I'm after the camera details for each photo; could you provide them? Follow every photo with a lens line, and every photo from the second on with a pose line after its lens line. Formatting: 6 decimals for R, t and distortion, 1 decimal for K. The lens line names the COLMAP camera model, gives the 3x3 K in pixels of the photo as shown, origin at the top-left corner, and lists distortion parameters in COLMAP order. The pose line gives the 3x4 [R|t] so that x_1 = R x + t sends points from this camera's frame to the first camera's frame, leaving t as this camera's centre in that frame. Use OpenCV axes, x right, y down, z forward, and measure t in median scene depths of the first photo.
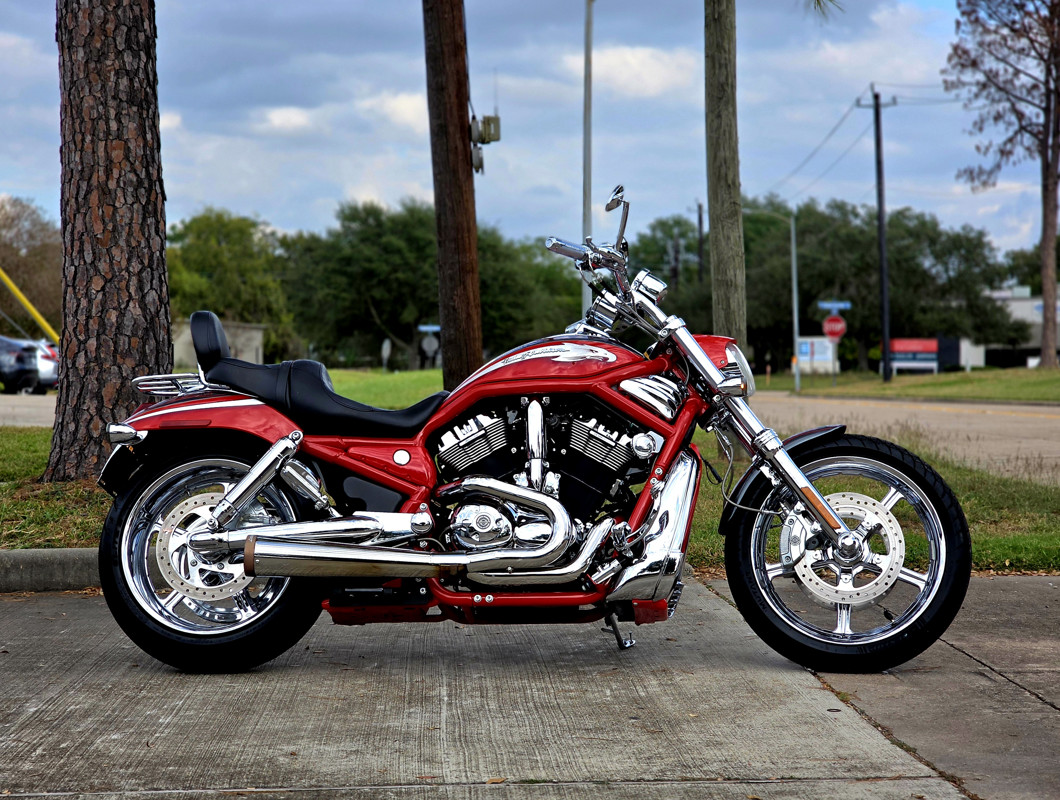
lens RADIAL K [[2134.8, 0, 503.9], [0, 2134.8, 383.9], [0, 0, 1]] dist [0.043889, 0.061647]
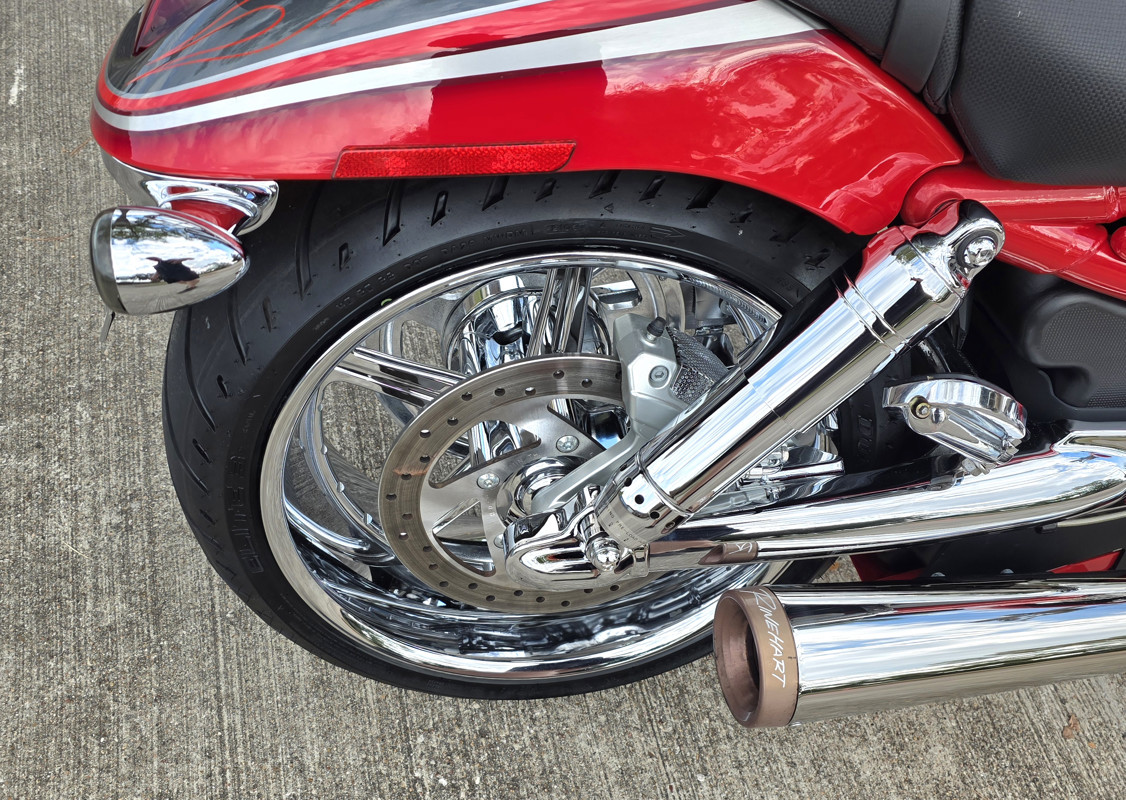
lens RADIAL K [[1034.1, 0, 528.5], [0, 1034.1, 468.2], [0, 0, 1]] dist [0.083426, -0.117013]
pose [[0.980955, -0.128254, 0.145872, -0.100115], [-0.060661, 0.511155, 0.857345, -0.035044], [-0.184521, -0.849866, 0.493640, 0.571007]]
